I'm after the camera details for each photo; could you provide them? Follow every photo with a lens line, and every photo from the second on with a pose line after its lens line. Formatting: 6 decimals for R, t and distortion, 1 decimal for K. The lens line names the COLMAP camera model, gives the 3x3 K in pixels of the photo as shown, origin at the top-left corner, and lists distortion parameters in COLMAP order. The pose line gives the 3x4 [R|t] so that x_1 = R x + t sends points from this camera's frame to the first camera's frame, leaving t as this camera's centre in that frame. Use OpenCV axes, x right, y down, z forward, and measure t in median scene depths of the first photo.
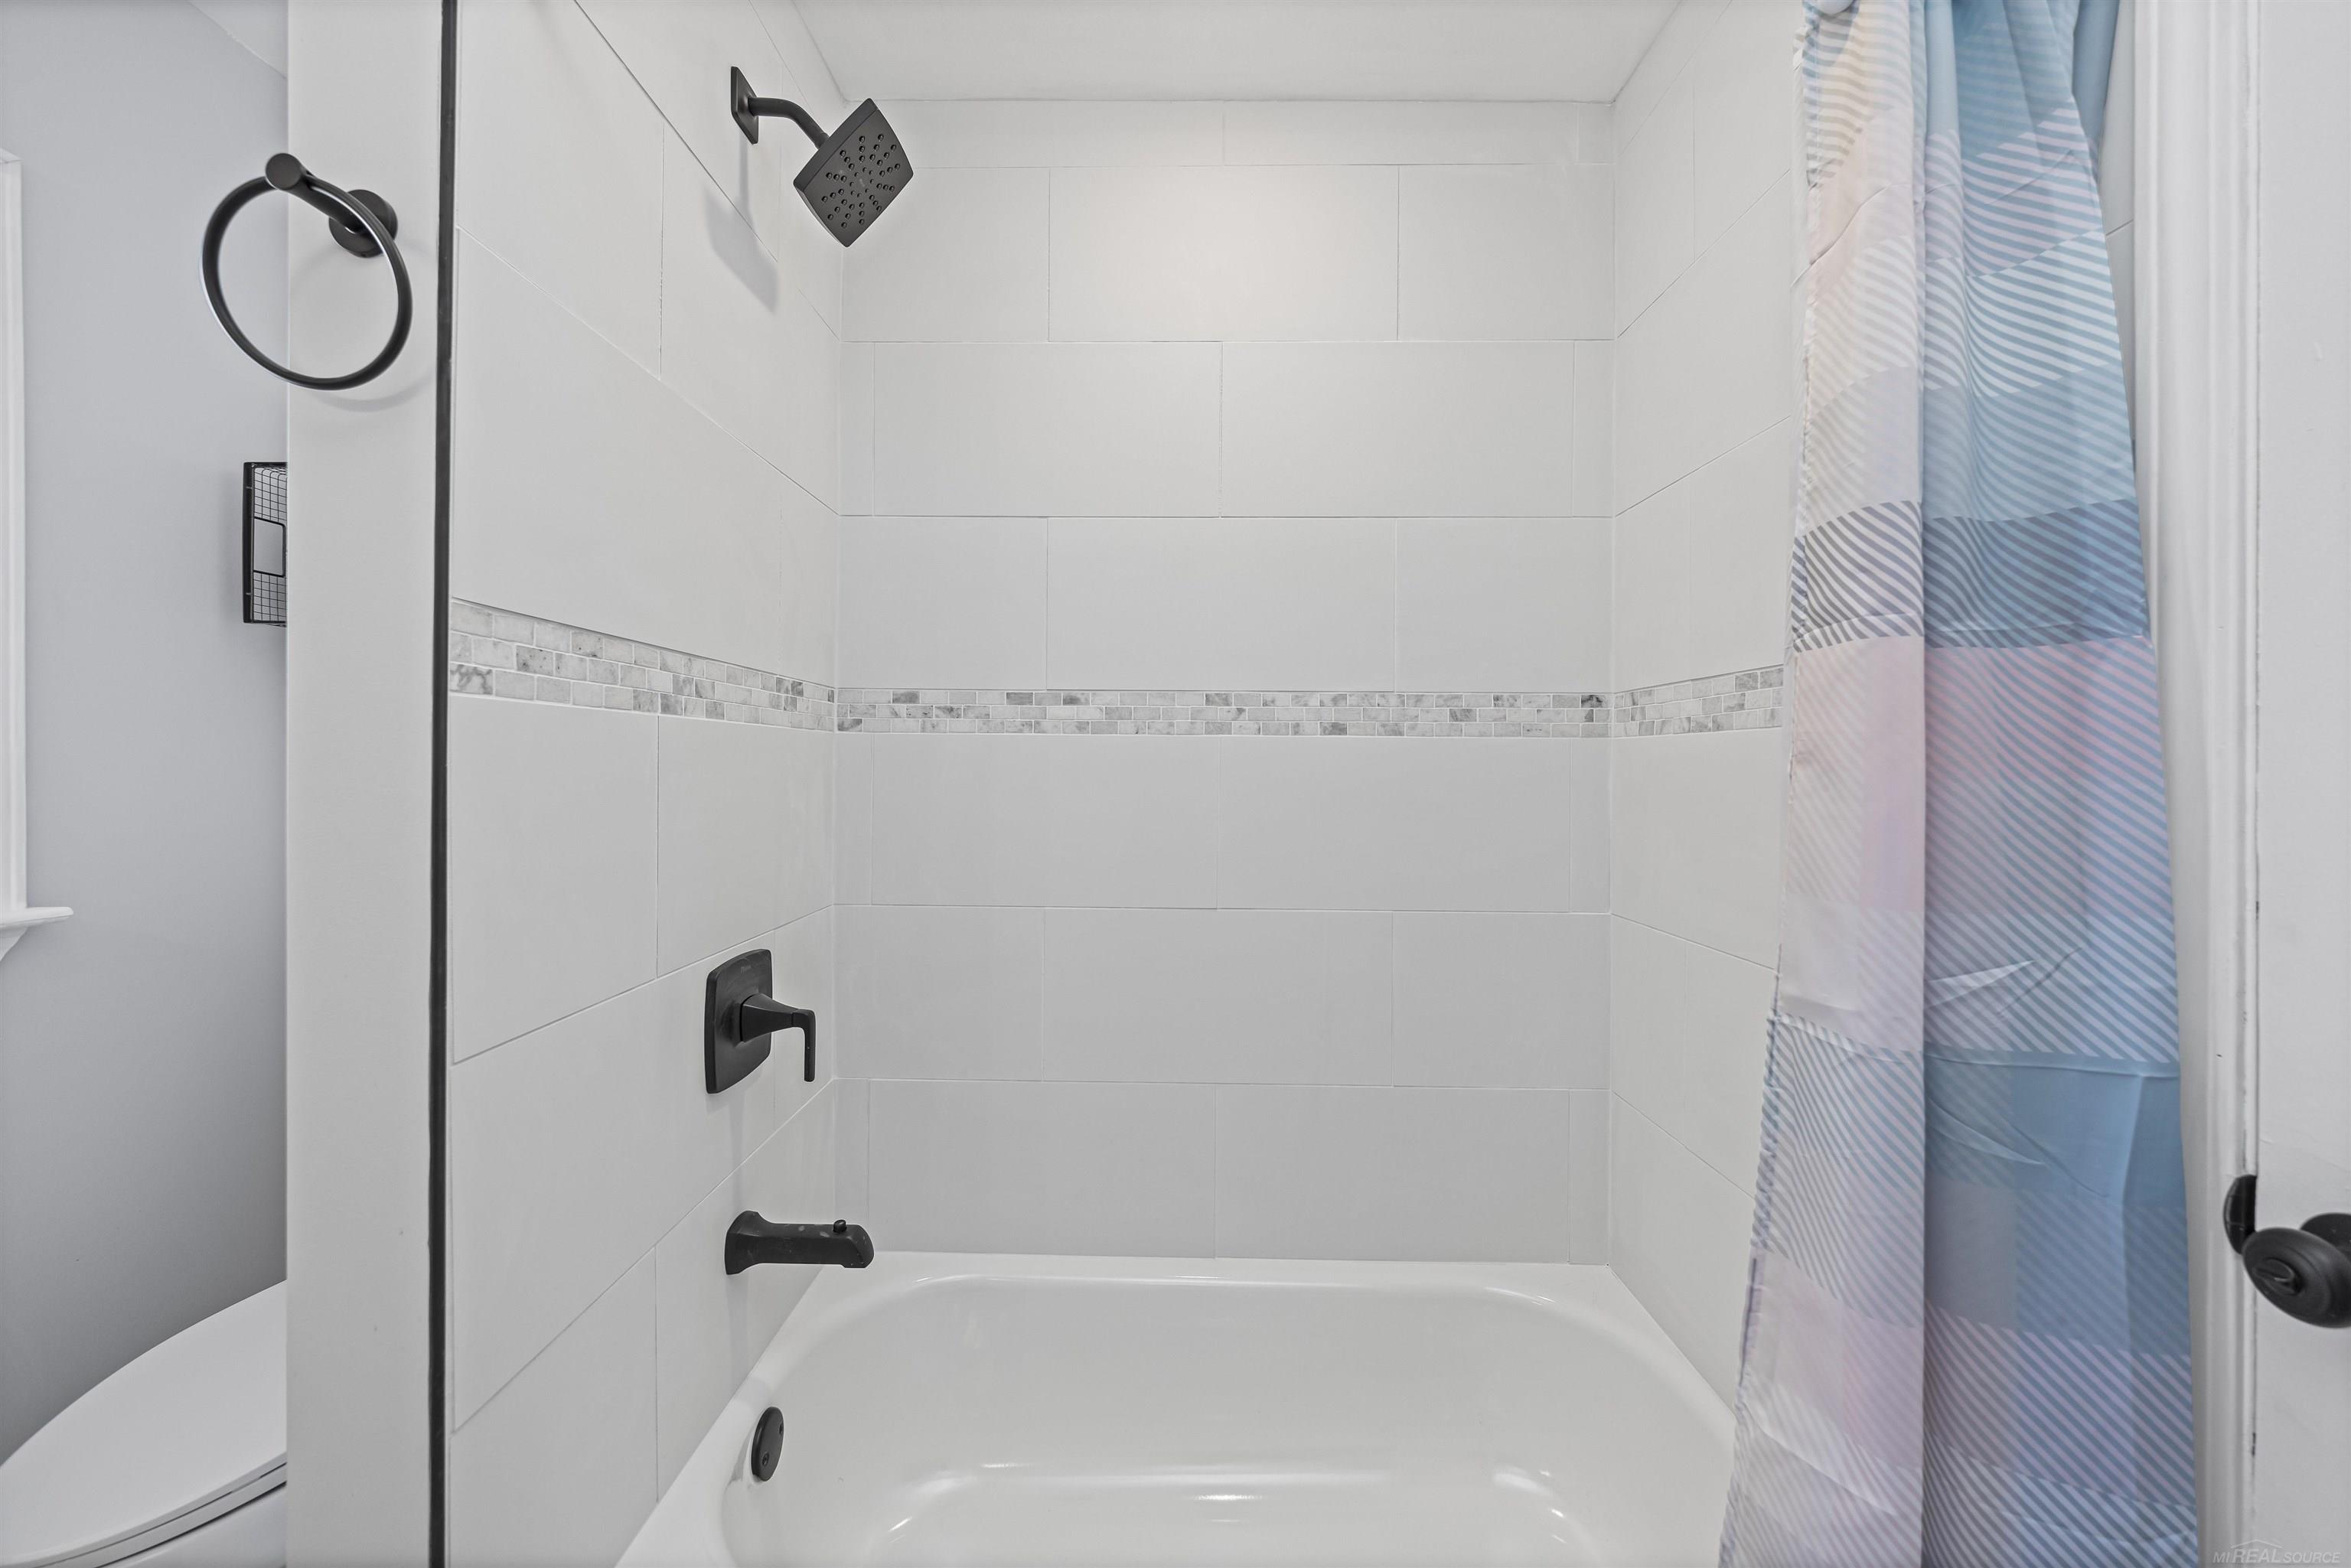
lens RADIAL K [[871.4, 0, 1173.7], [0, 871.4, 763.0], [0, 0, 1]] dist [0.001100, -0.002972]
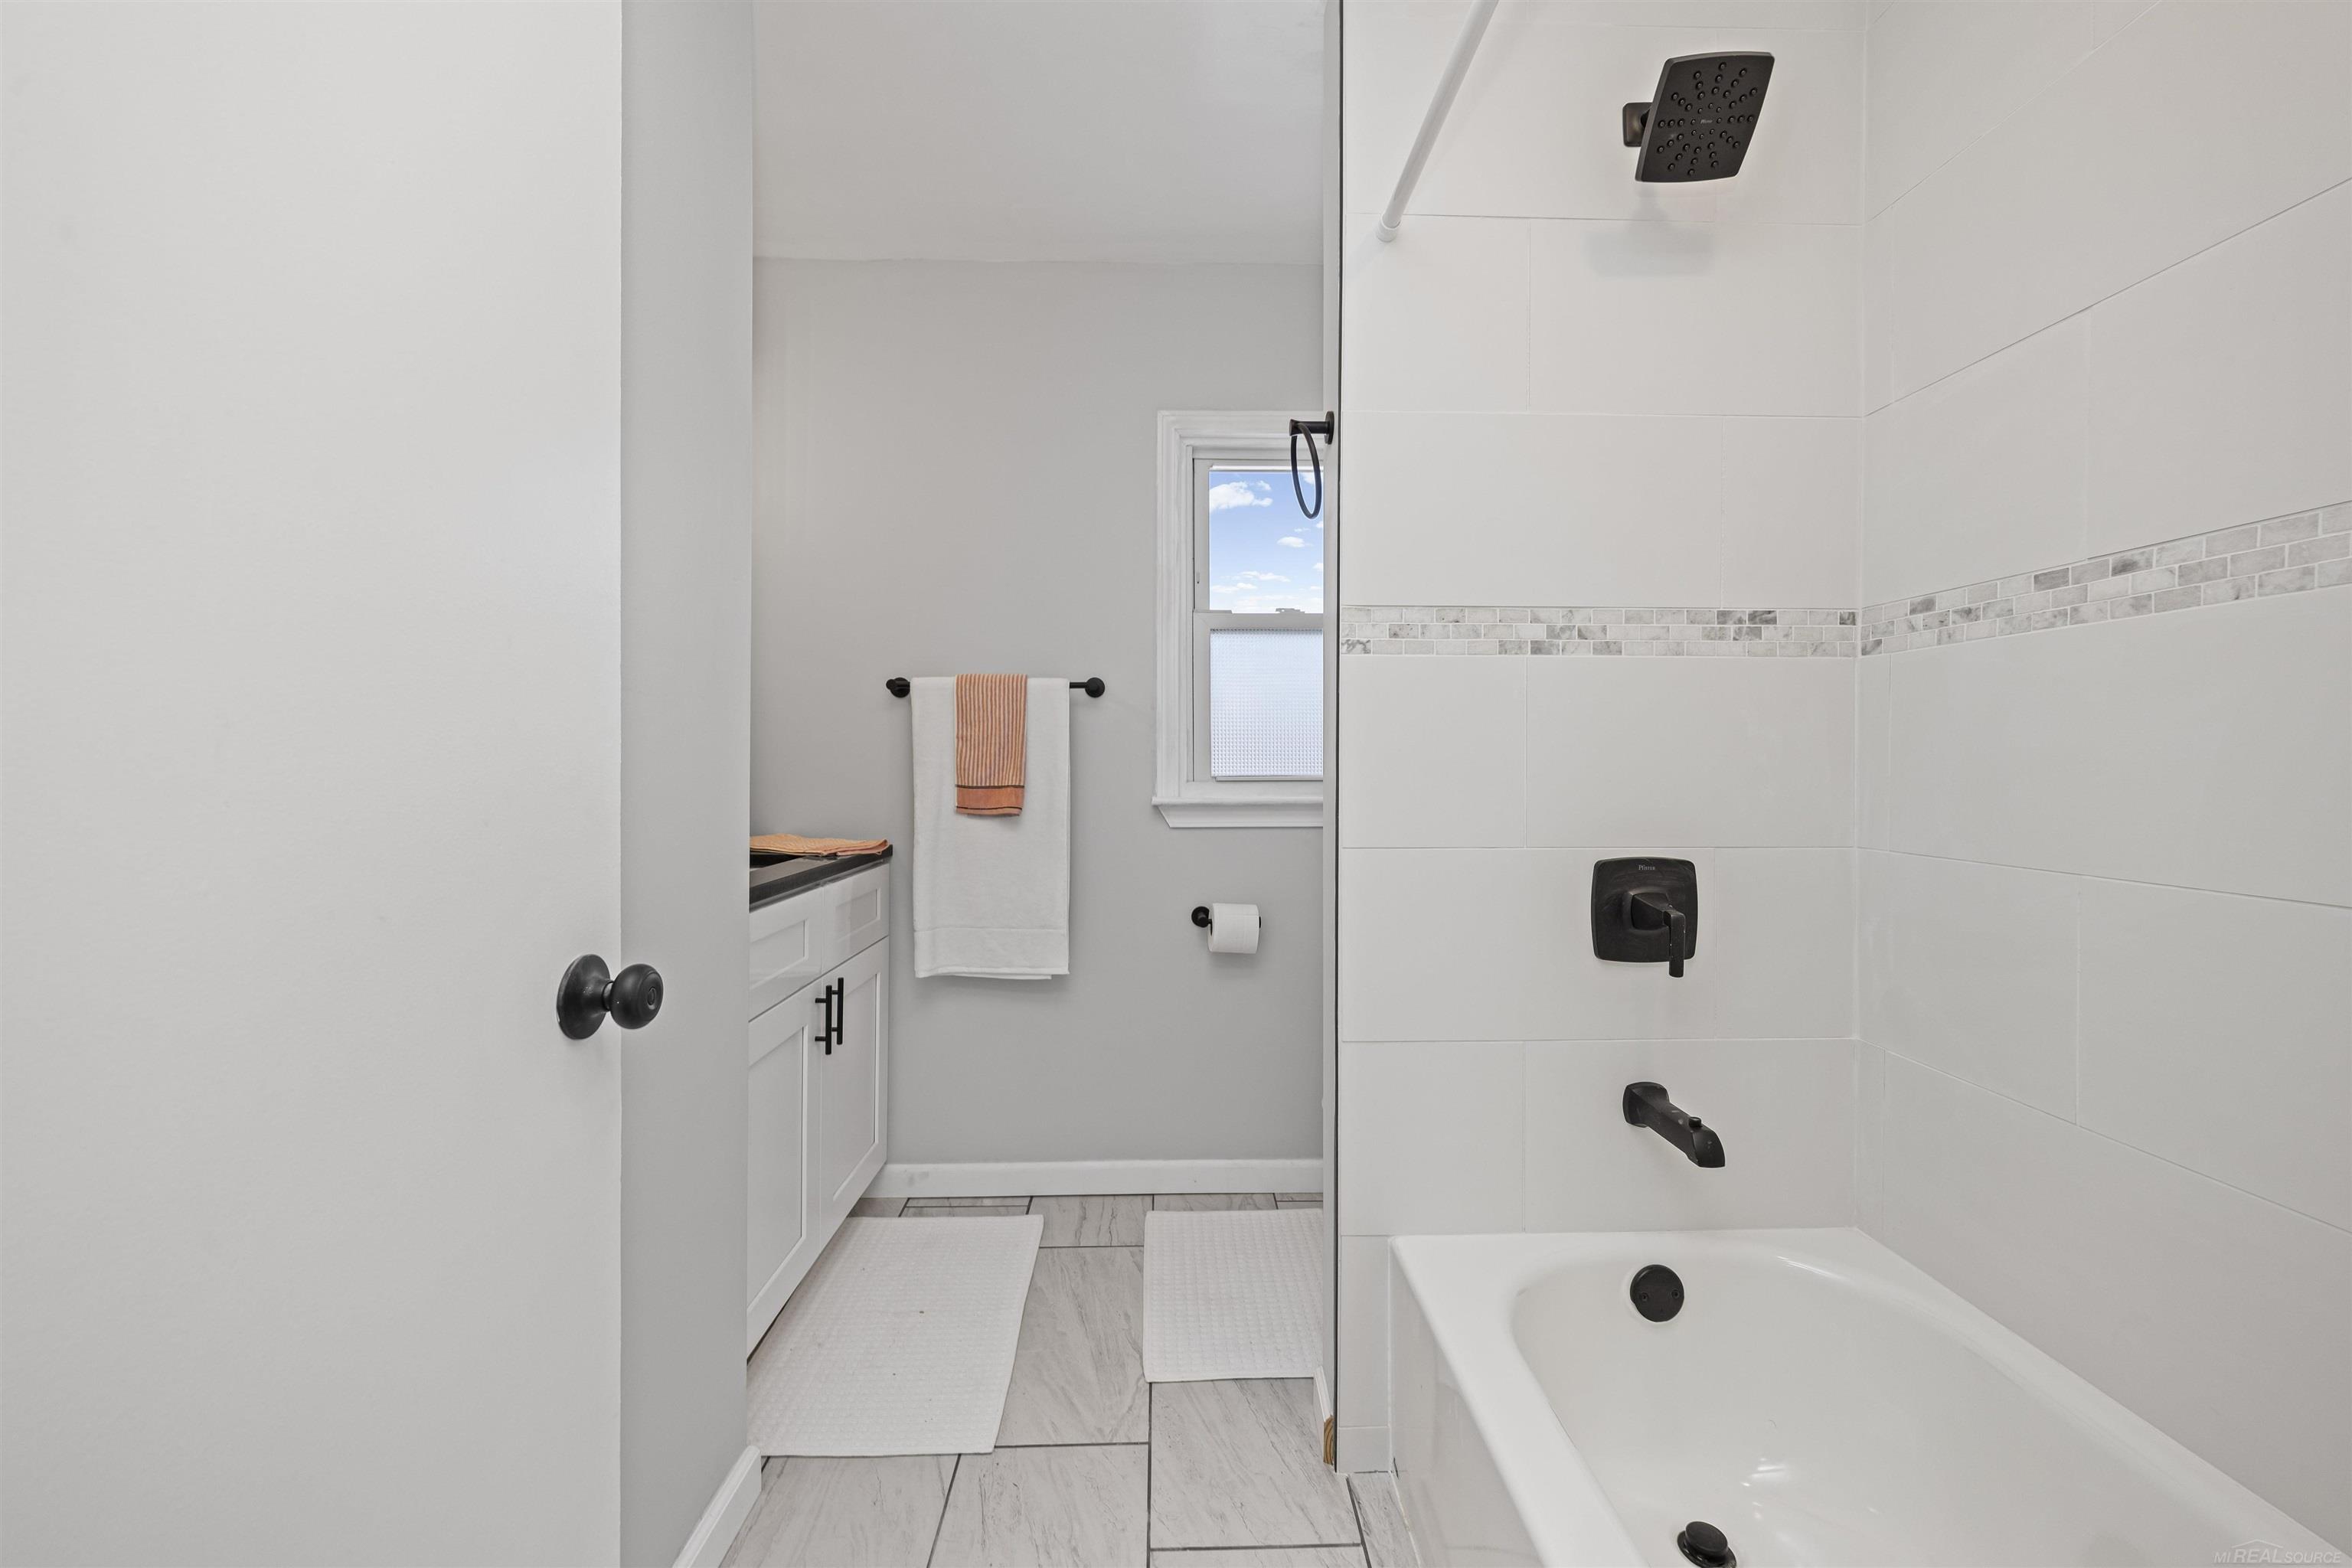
lens RADIAL K [[934.7, 0, 1177.5], [0, 934.7, 759.4], [0, 0, 1]] dist [-0.002248, -0.000003]
pose [[0.034263, -0.009614, -0.999367, 0.563933], [0.003664, 0.999948, -0.009494, 0.078240], [0.999406, -0.003337, 0.034296, 0.259530]]
